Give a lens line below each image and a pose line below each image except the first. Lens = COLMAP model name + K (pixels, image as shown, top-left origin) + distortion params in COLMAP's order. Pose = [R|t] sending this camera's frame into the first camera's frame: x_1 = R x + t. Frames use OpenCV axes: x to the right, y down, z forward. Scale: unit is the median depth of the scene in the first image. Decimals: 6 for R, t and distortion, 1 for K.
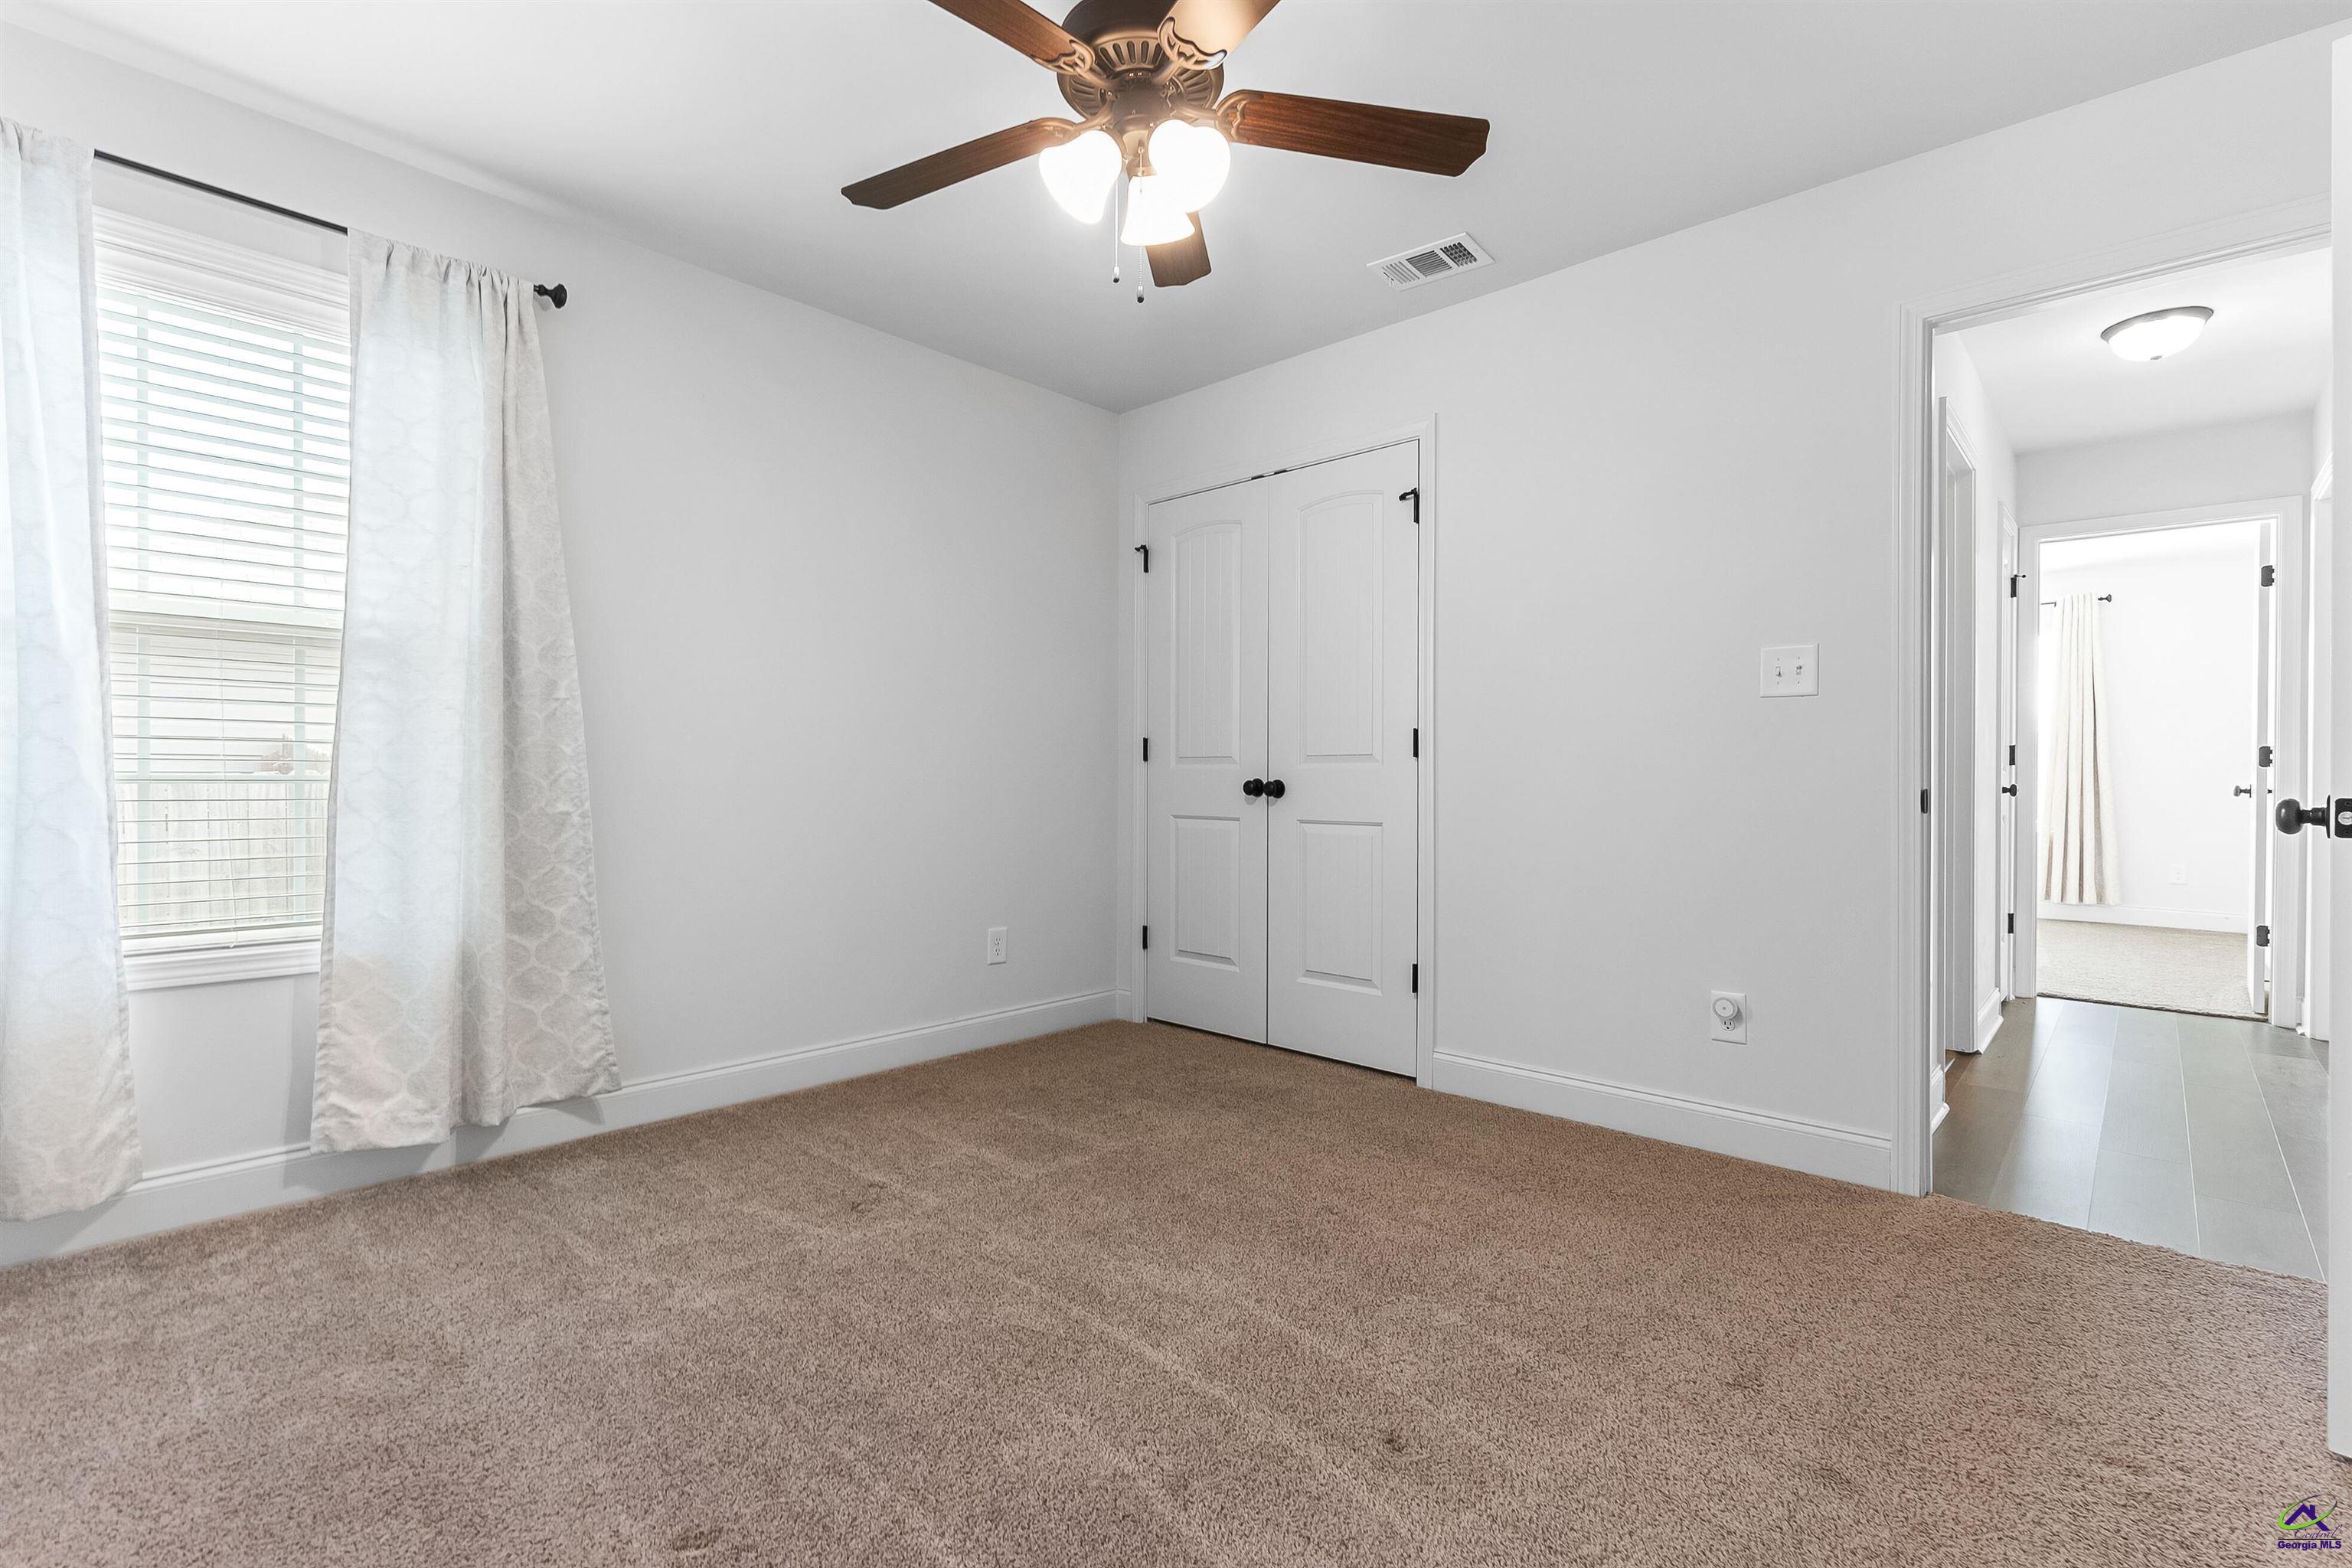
lens RADIAL K [[1072.0, 0, 1186.3], [0, 1072.0, 781.0], [0, 0, 1]] dist [-0.006714, 0.000220]
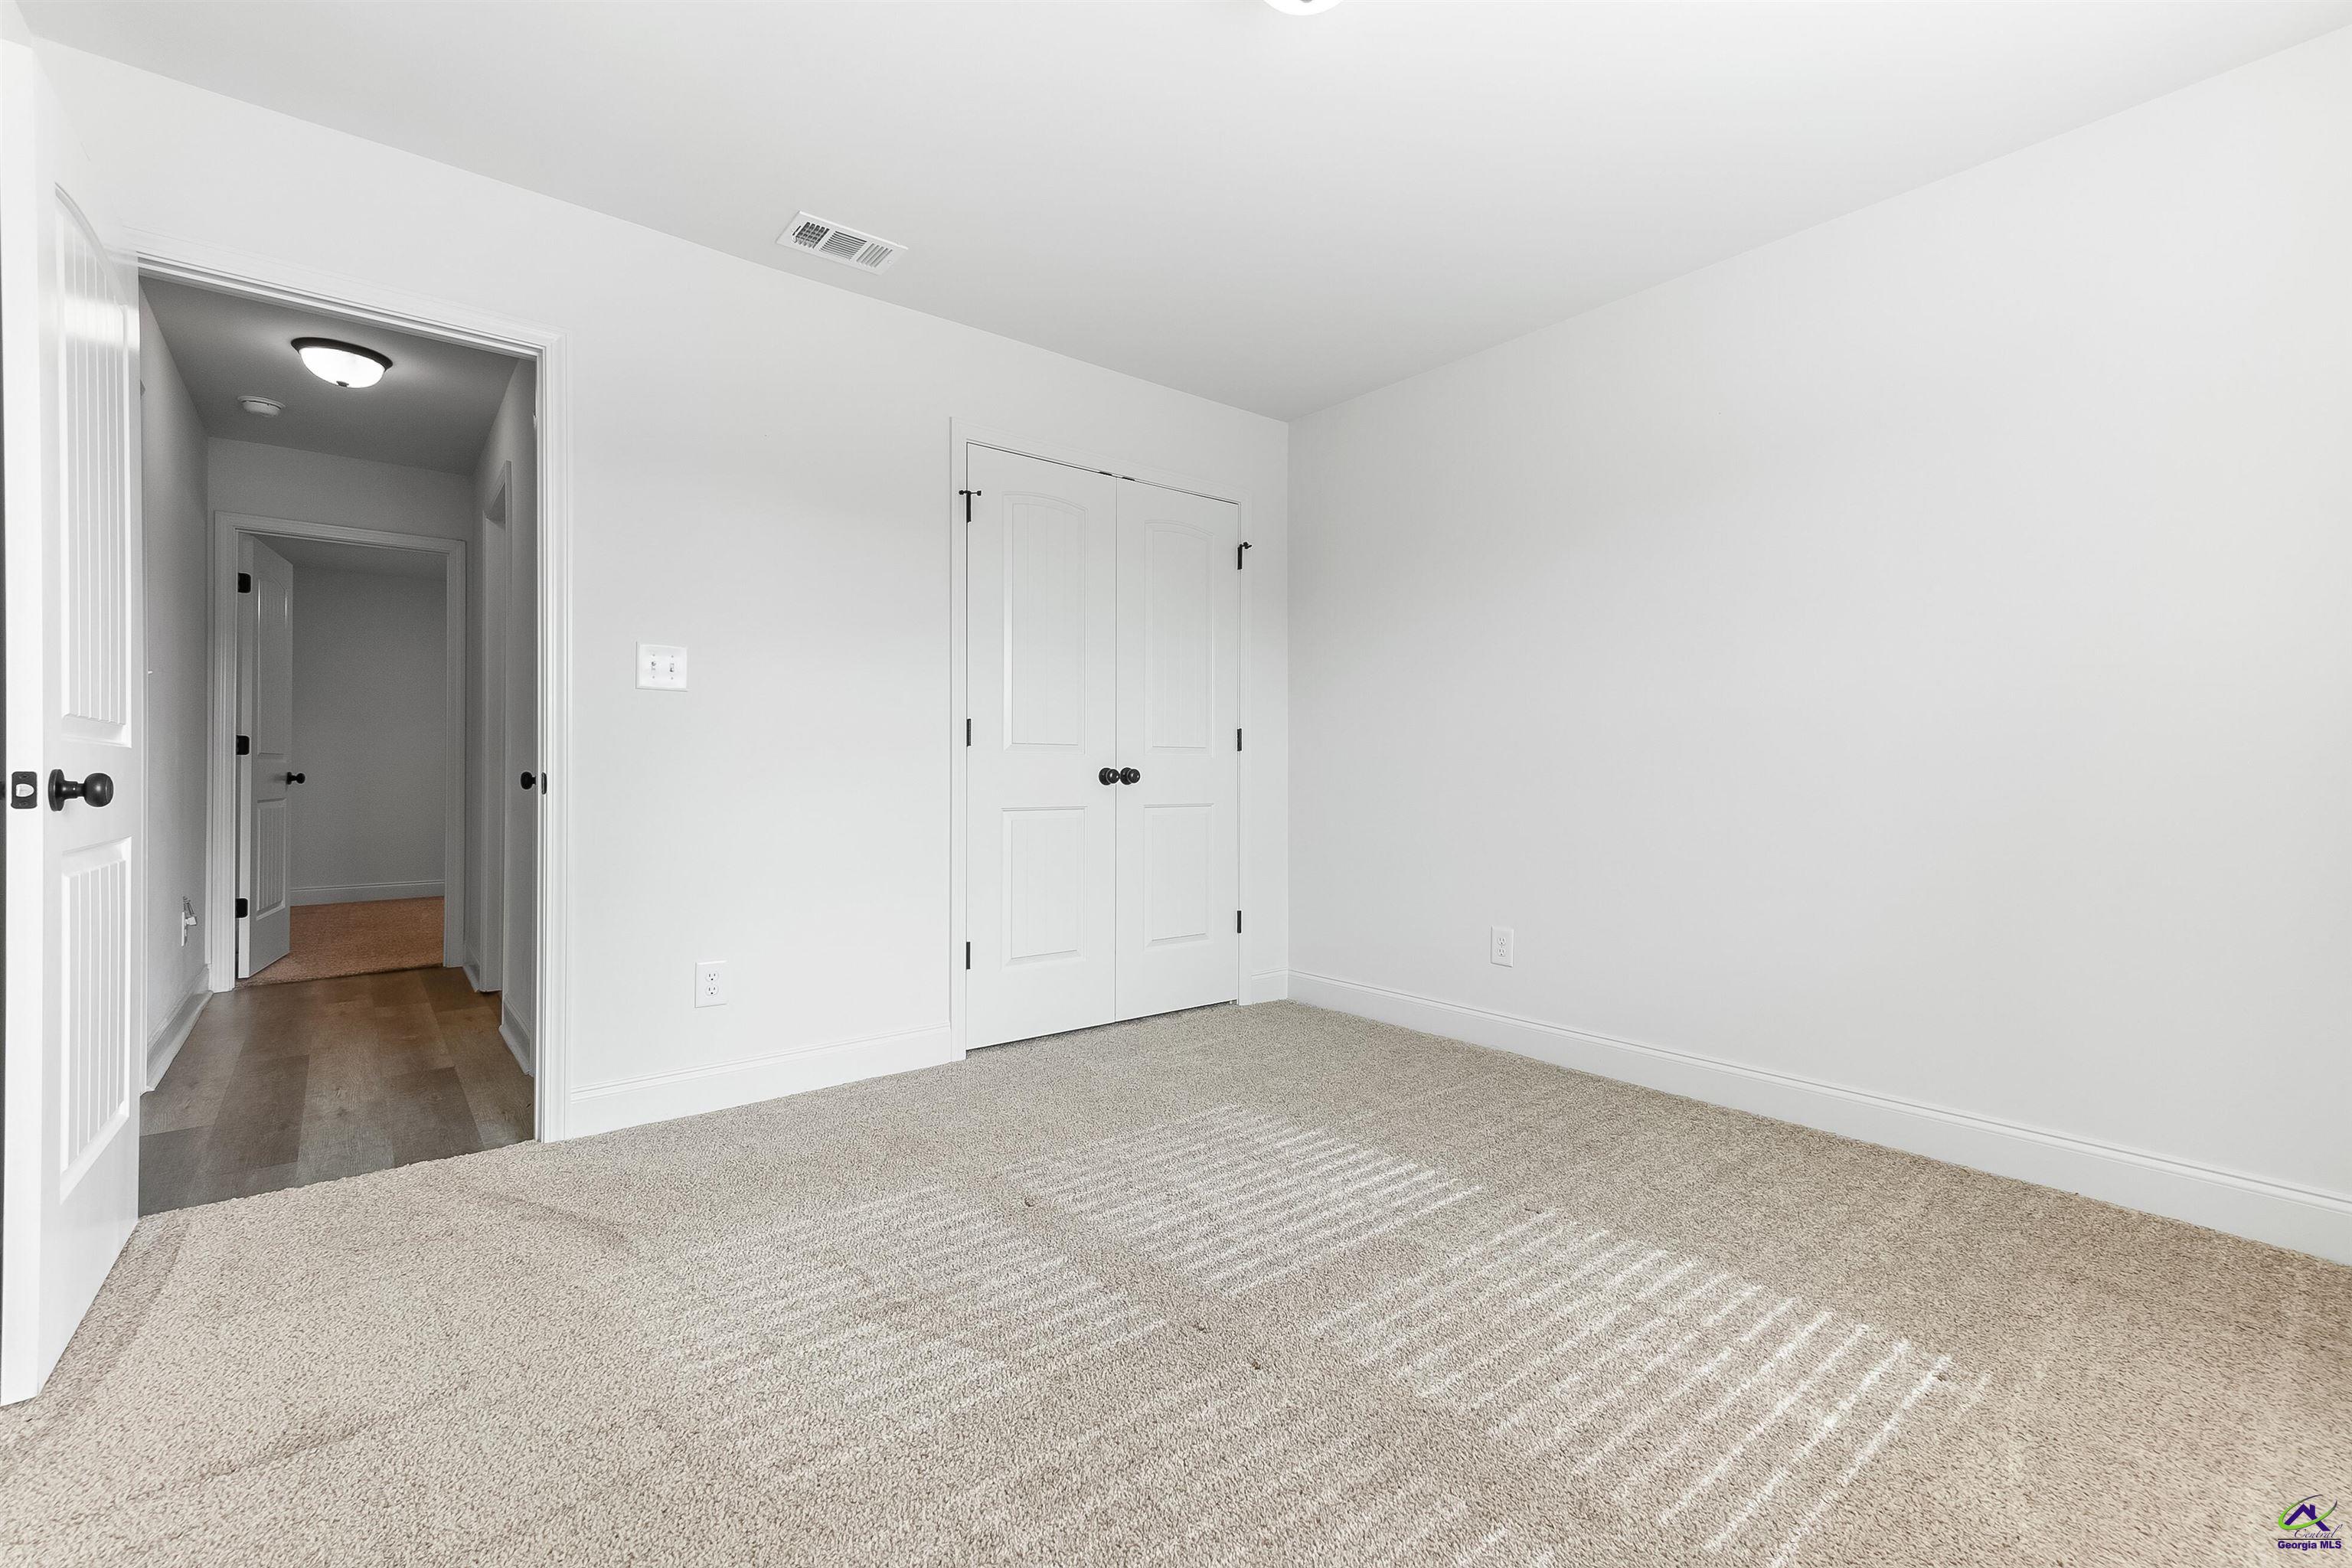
lens RADIAL K [[1010.0, 0, 1182.3], [0, 1010.0, 776.7], [0, 0, 1]] dist [-0.003247, 0.000185]
pose [[0.144940, -0.010867, 0.989381, -1.646052], [0.005063, 0.999935, 0.010241, -0.003759], [-0.989427, 0.003525, 0.144986, 1.486191]]
